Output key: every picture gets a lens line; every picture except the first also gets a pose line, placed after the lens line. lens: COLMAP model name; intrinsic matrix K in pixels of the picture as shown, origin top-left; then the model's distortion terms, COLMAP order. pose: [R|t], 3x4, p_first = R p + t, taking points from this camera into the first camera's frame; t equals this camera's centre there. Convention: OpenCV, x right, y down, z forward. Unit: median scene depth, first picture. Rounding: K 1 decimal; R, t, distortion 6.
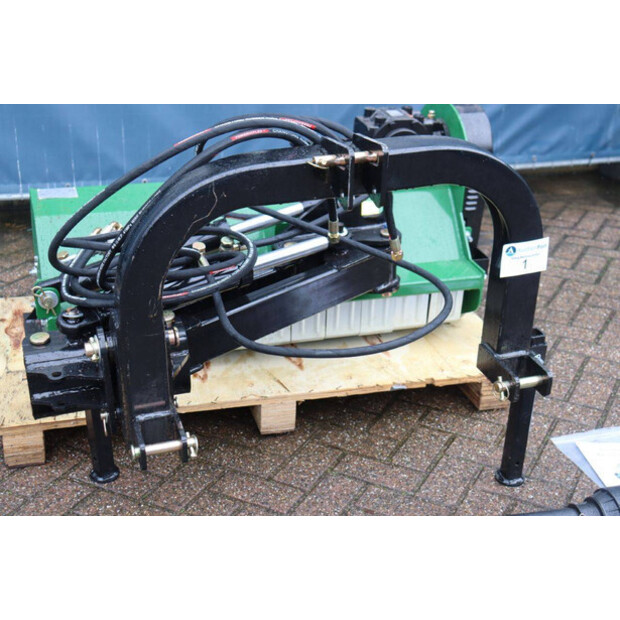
lens RADIAL K [[958.6, 0, 310.8], [0, 958.6, 305.4], [0, 0, 1]] dist [0.078669, 0.000000]
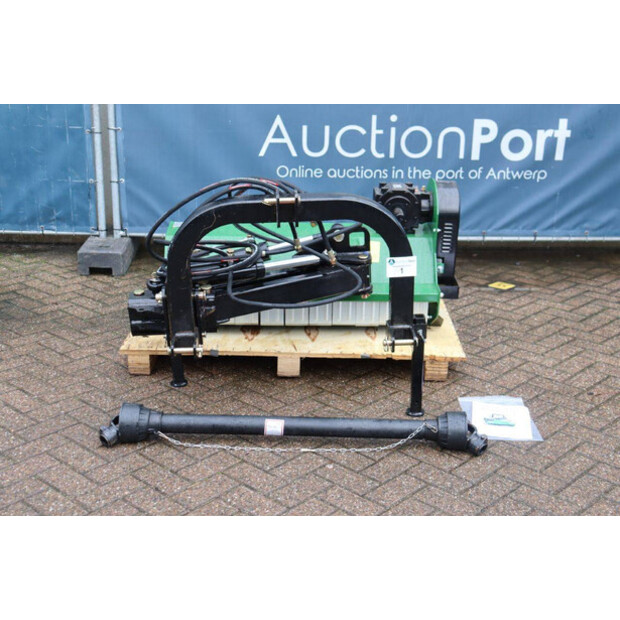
lens RADIAL K [[958.6, 0, 311.0], [0, 958.6, 313.9], [0, 0, 1]] dist [0.078669, 0.000000]
pose [[0.956203, 0.078190, -0.282066, 0.478018], [-0.100965, 0.992624, -0.067111, 0.141745], [0.274738, 0.092651, 0.957045, -0.577488]]
